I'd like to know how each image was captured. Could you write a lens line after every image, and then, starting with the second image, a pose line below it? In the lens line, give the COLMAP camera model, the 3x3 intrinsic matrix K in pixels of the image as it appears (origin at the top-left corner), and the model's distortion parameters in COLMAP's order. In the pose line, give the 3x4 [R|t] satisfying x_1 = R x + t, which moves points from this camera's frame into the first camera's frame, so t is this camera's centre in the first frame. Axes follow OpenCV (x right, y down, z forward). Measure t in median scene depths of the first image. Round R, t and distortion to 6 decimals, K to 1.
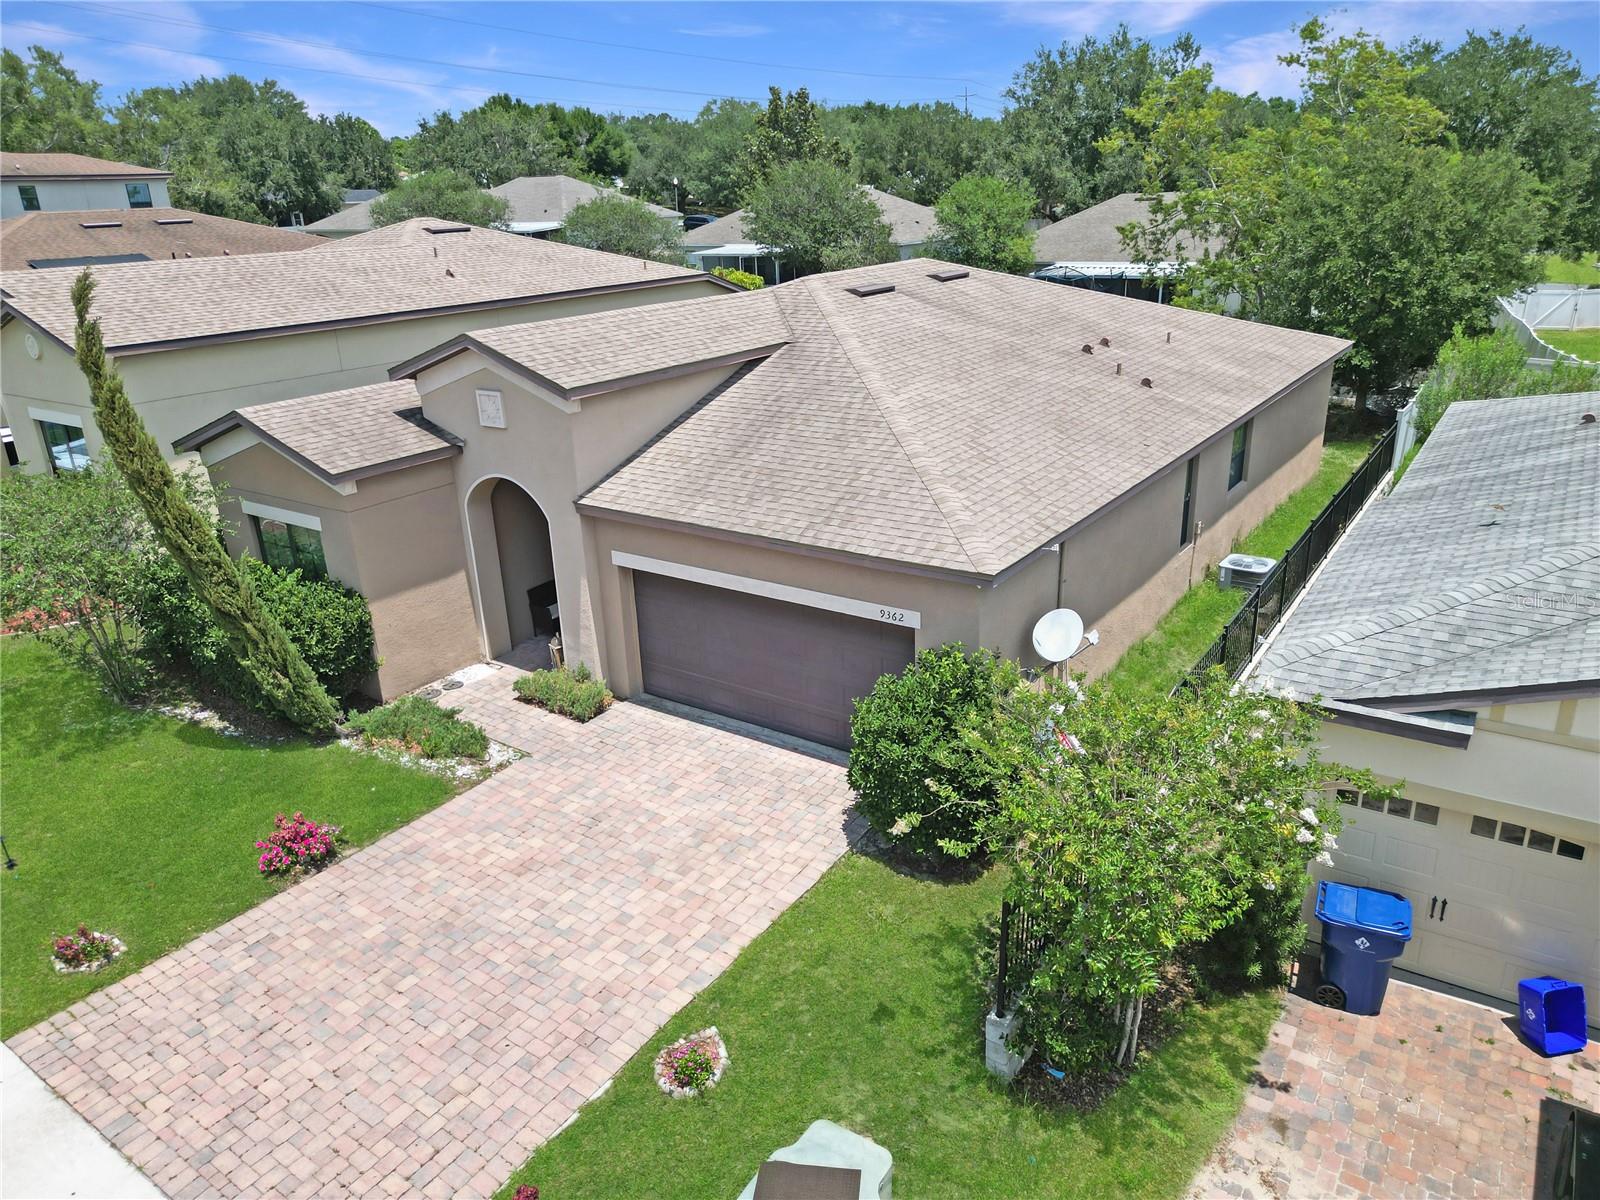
lens RADIAL K [[1103.5, 0, 814.7], [0, 1103.5, 615.2], [0, 0, 1]] dist [0.044884, -0.026304]
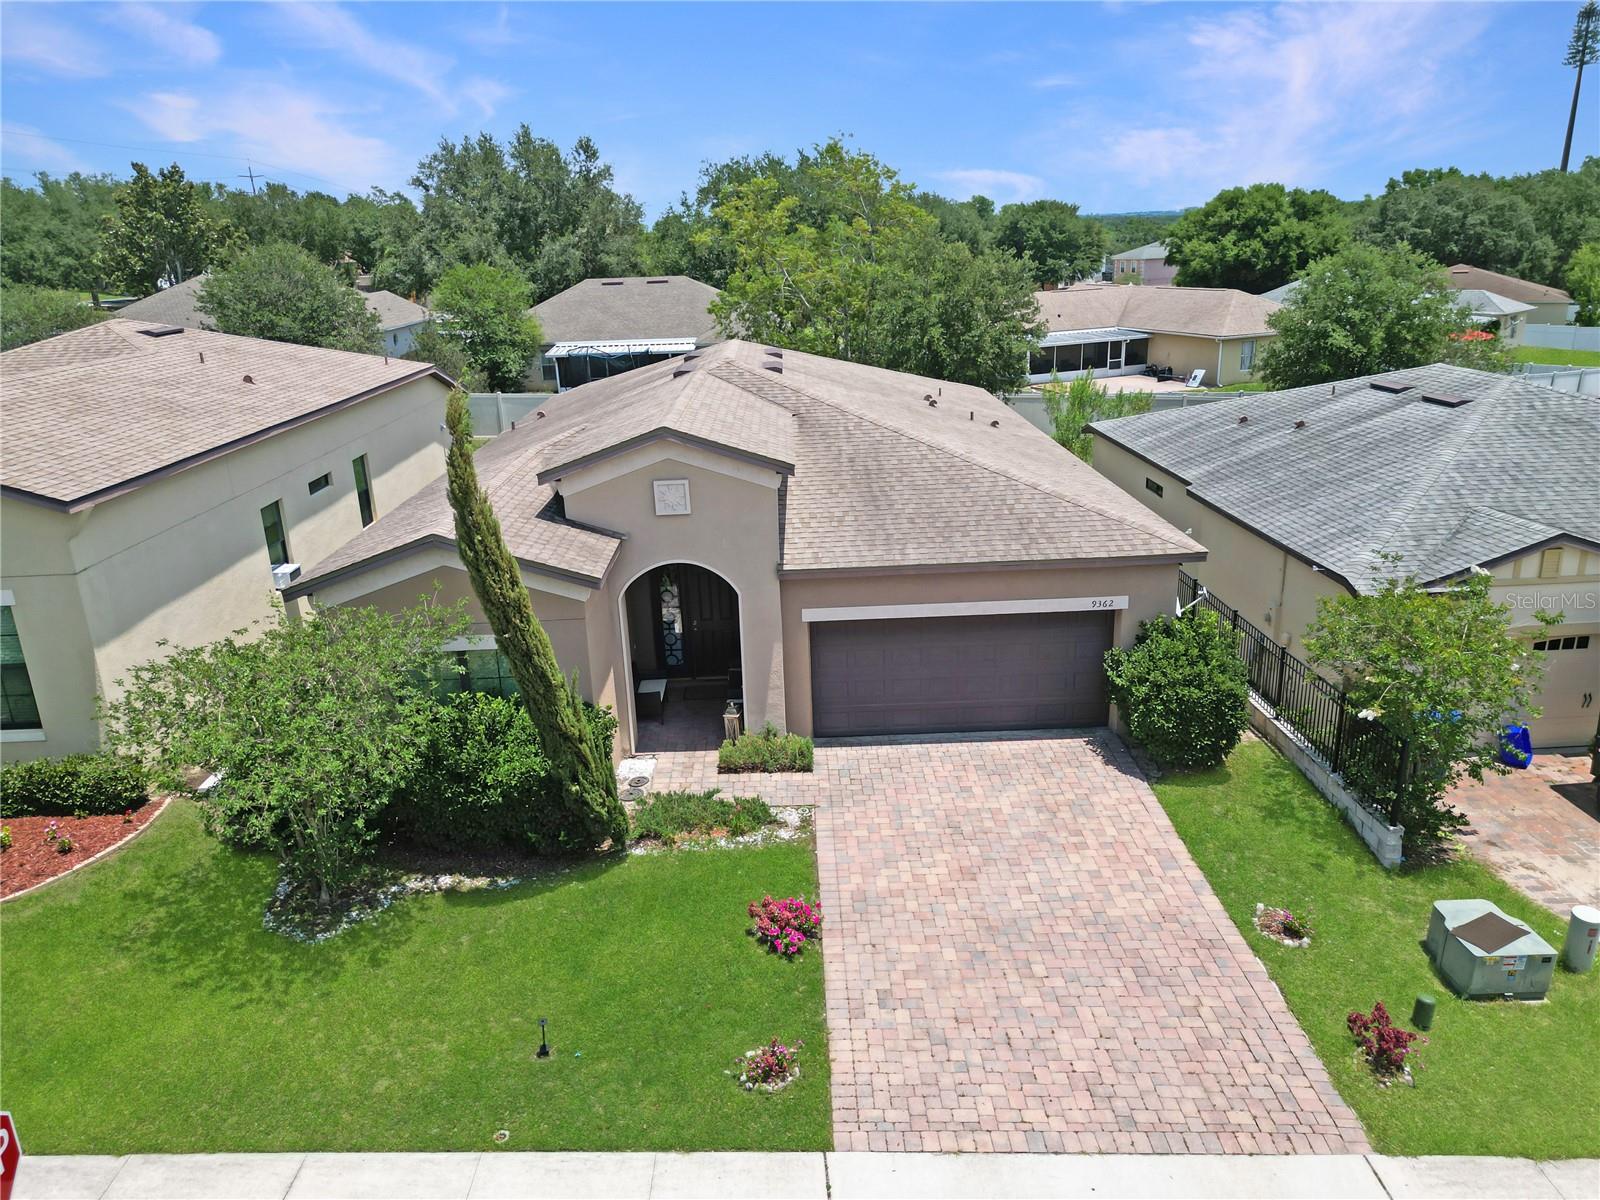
lens RADIAL K [[1103.5, 0, 808.3], [0, 1103.5, 595.5], [0, 0, 1]] dist [0.044884, -0.026304]
pose [[0.813127, -0.174302, 0.555376, -0.843633], [0.218475, 0.975747, -0.013636, -0.060207], [-0.539530, 0.132423, 0.831488, 0.097755]]
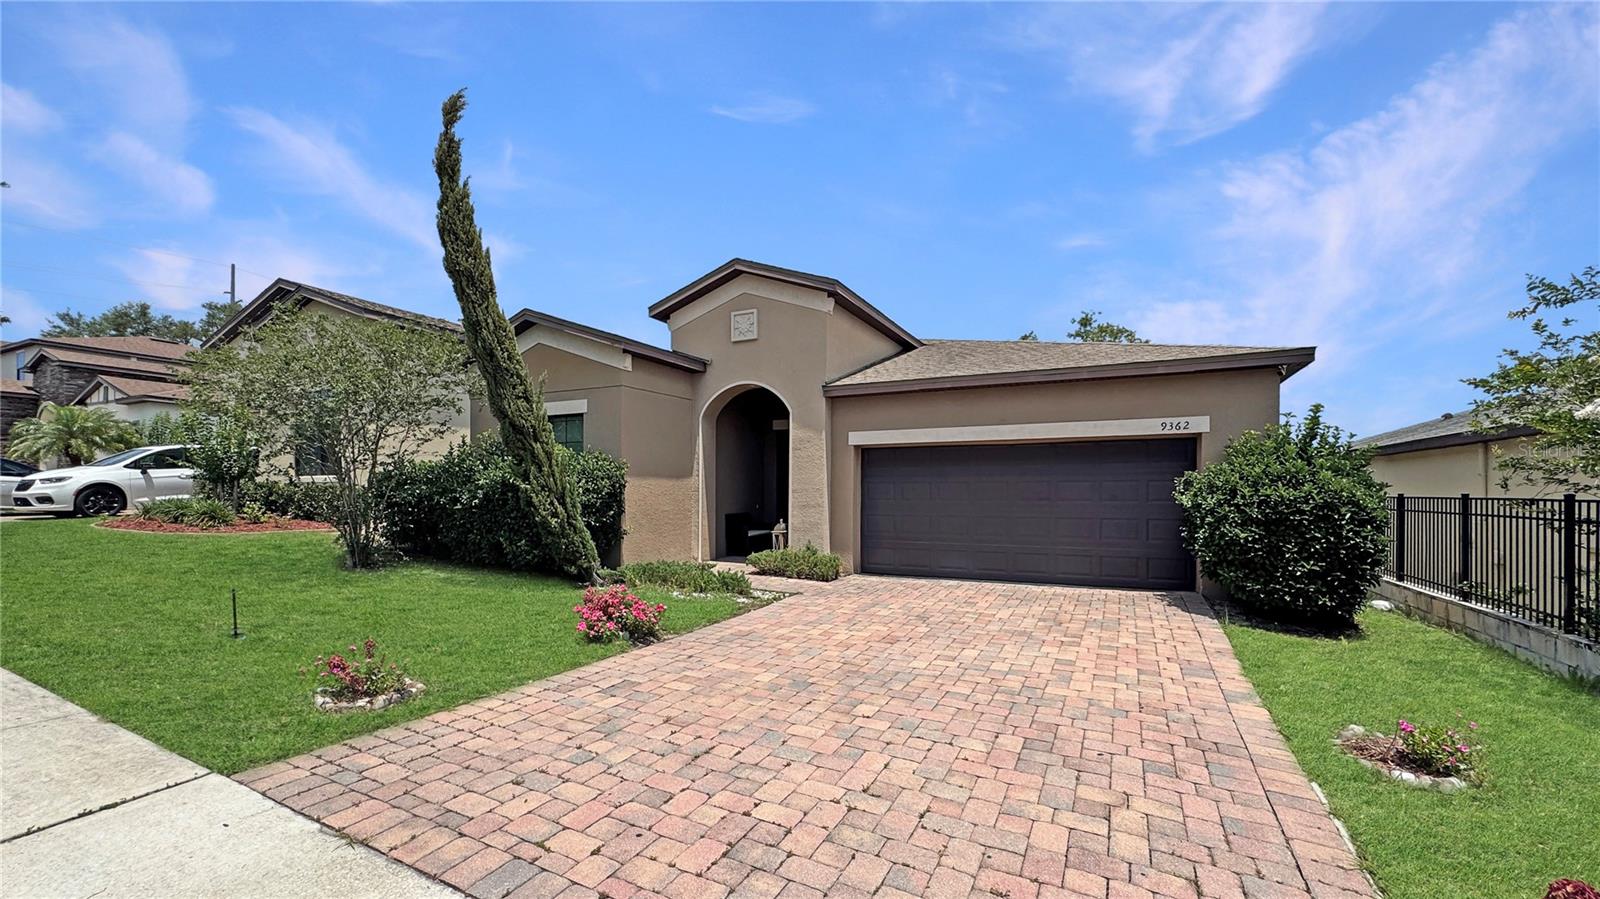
lens RADIAL K [[655.6, 0, 812.7], [0, 655.6, 490.1], [0, 0, 1]] dist [-0.002092, -0.001983]
pose [[0.987825, 0.033174, 0.151990, -0.349519], [0.024715, 0.931125, -0.363862, 0.263105], [-0.153593, 0.363188, 0.918969, 0.434995]]
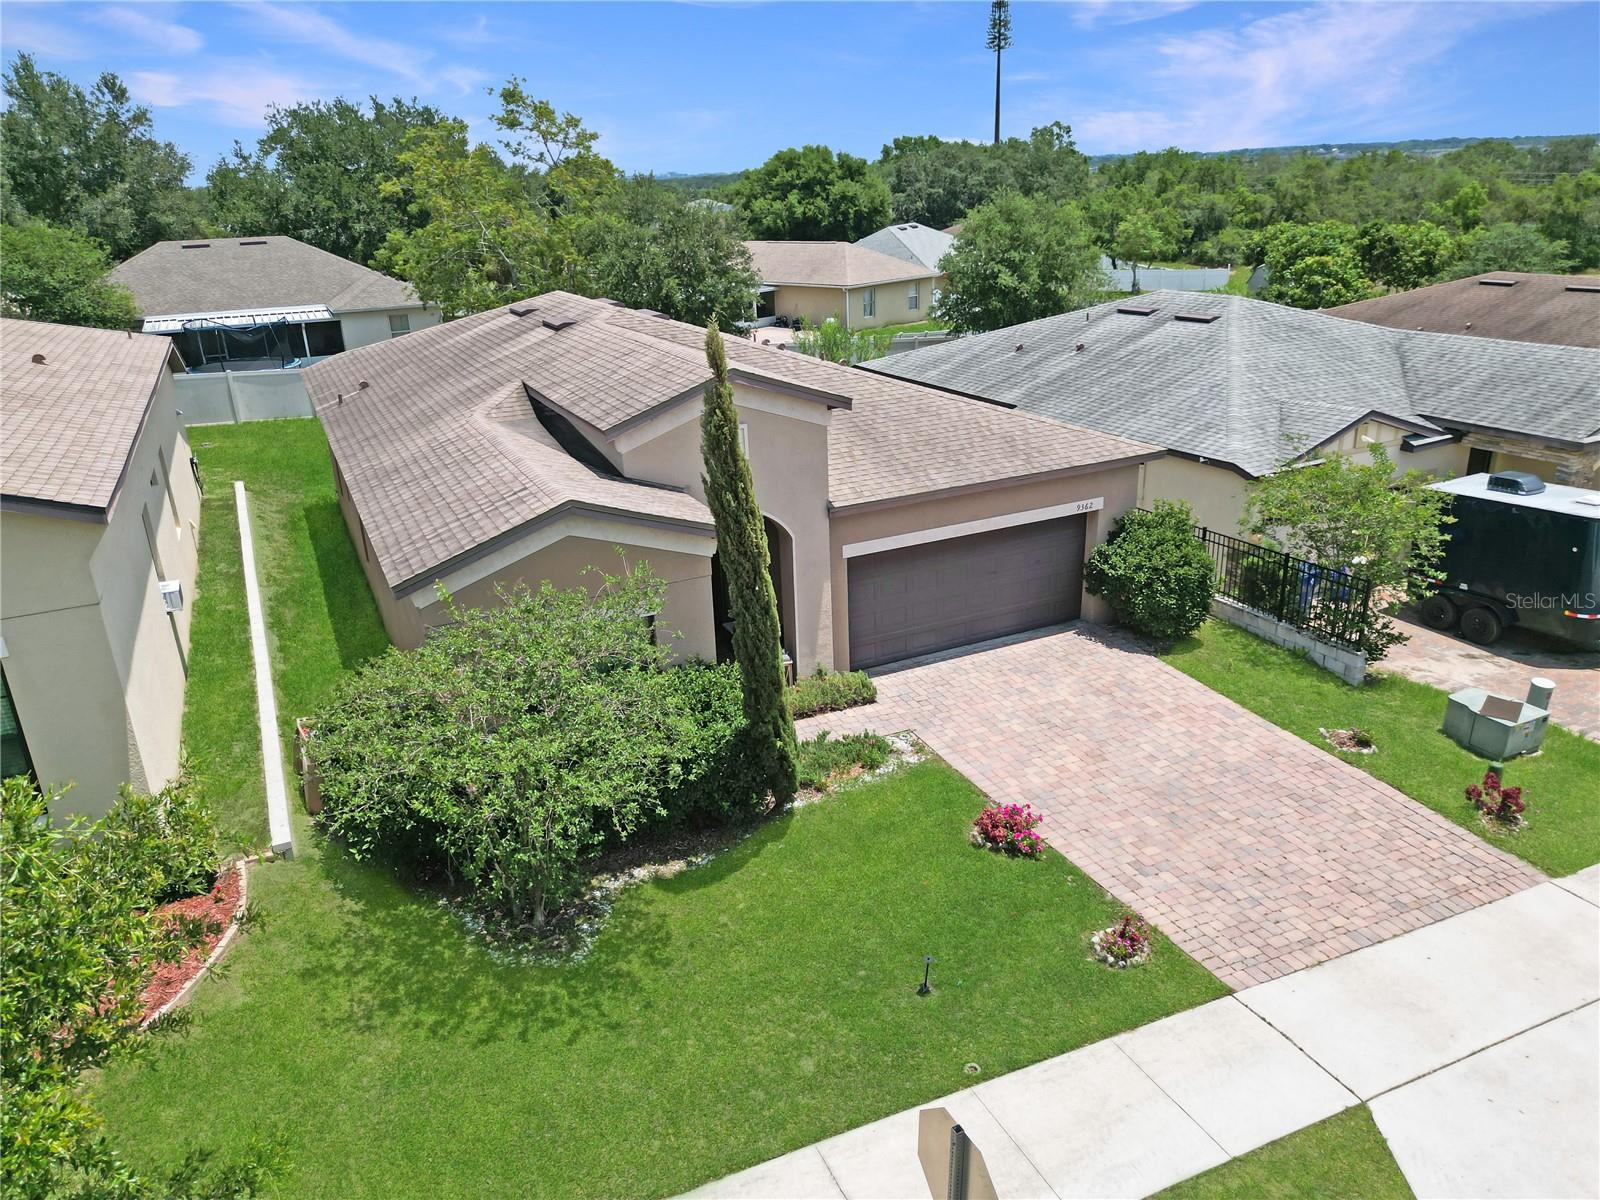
lens RADIAL K [[1103.5, 0, 792.8], [0, 1103.5, 595.9], [0, 0, 1]] dist [0.044884, -0.026304]
pose [[0.510843, -0.288950, 0.809658, -1.197594], [0.333211, 0.934748, 0.123357, -0.176292], [-0.792470, 0.206771, 0.573791, 0.454867]]
